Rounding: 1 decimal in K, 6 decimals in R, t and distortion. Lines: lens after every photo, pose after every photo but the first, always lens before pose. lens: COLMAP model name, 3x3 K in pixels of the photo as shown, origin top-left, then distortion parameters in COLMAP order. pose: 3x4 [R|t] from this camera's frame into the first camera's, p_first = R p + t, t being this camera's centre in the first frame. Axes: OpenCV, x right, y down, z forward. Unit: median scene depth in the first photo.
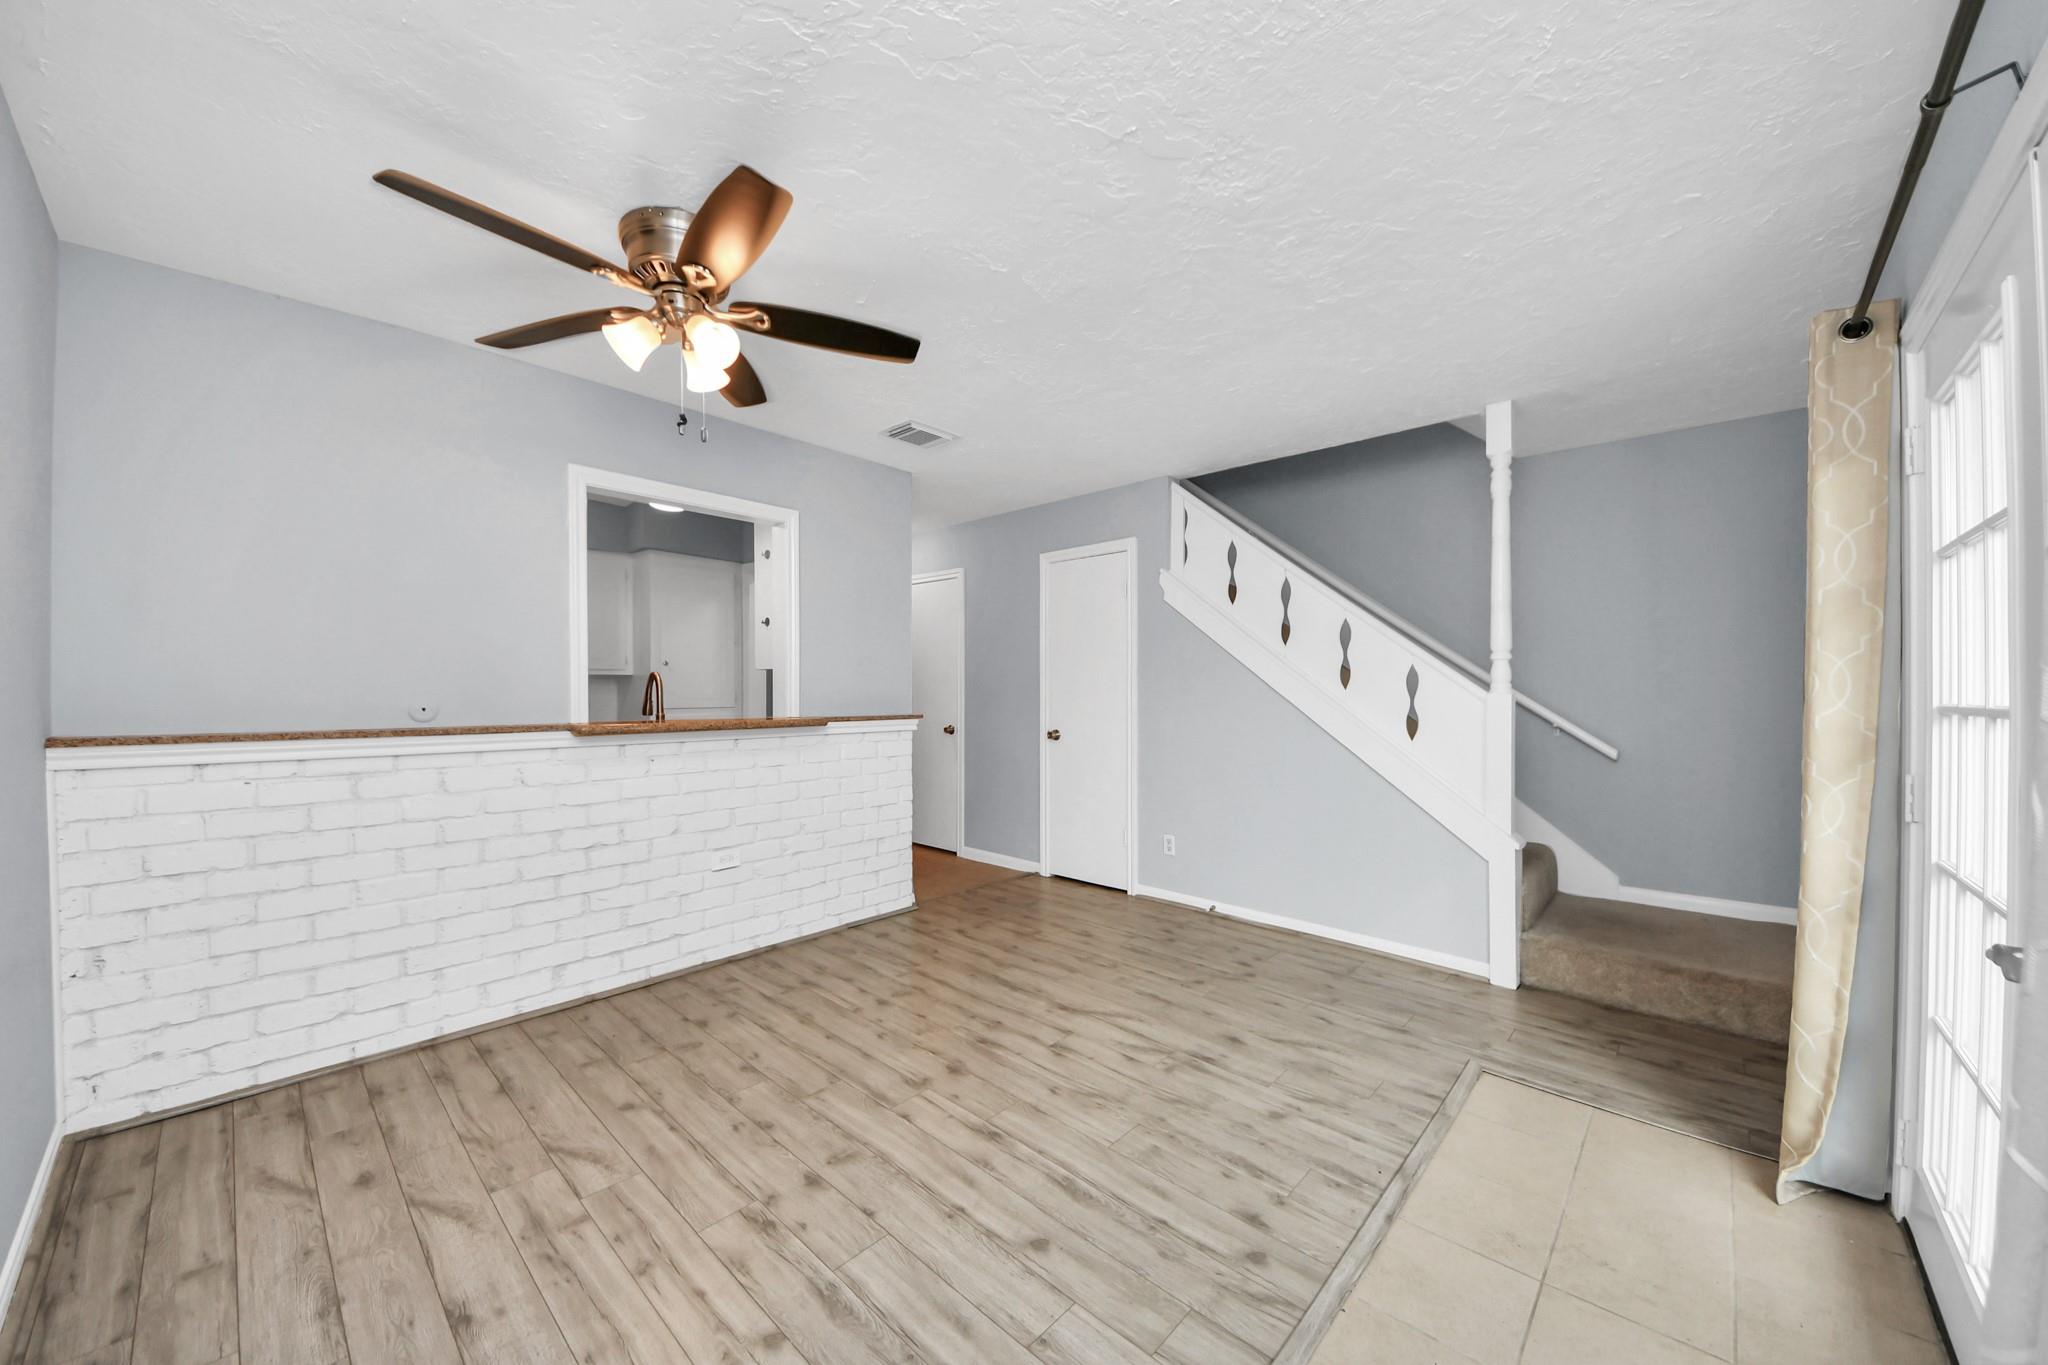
lens RADIAL K [[764.4, 0, 1017.0], [0, 764.4, 682.6], [0, 0, 1]] dist [0.012074, -0.010760]
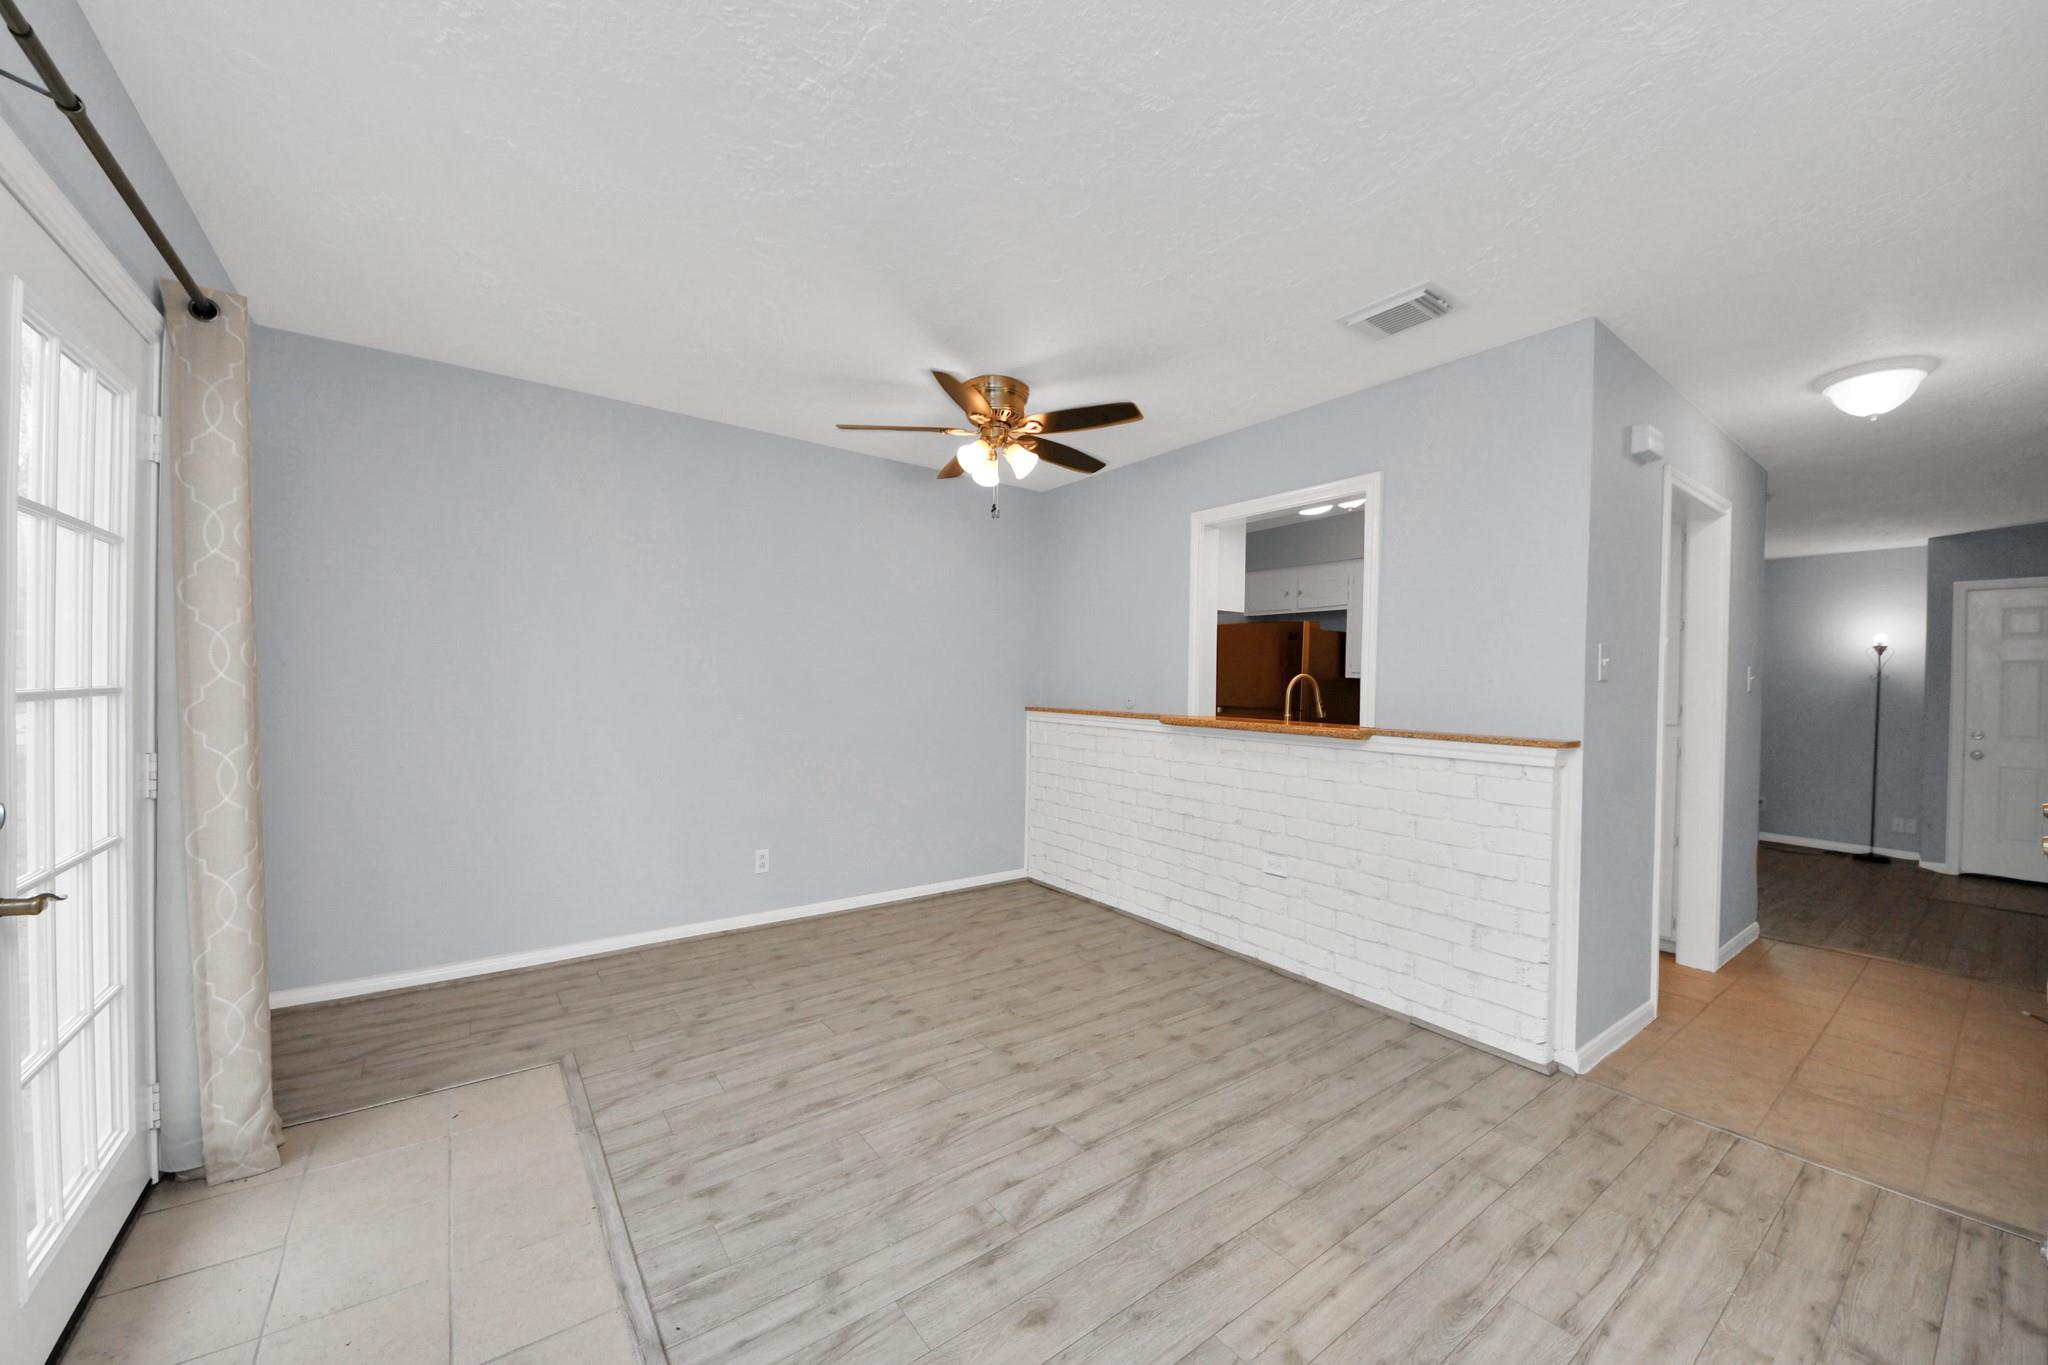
lens RADIAL K [[764.4, 0, 1011.2], [0, 764.4, 681.4], [0, 0, 1]] dist [0.012074, -0.010760]
pose [[-0.201679, 0.005327, -0.979437, 1.059167], [-0.019848, 0.999758, 0.009525, -0.028511], [0.979250, 0.021361, -0.201525, 1.343310]]
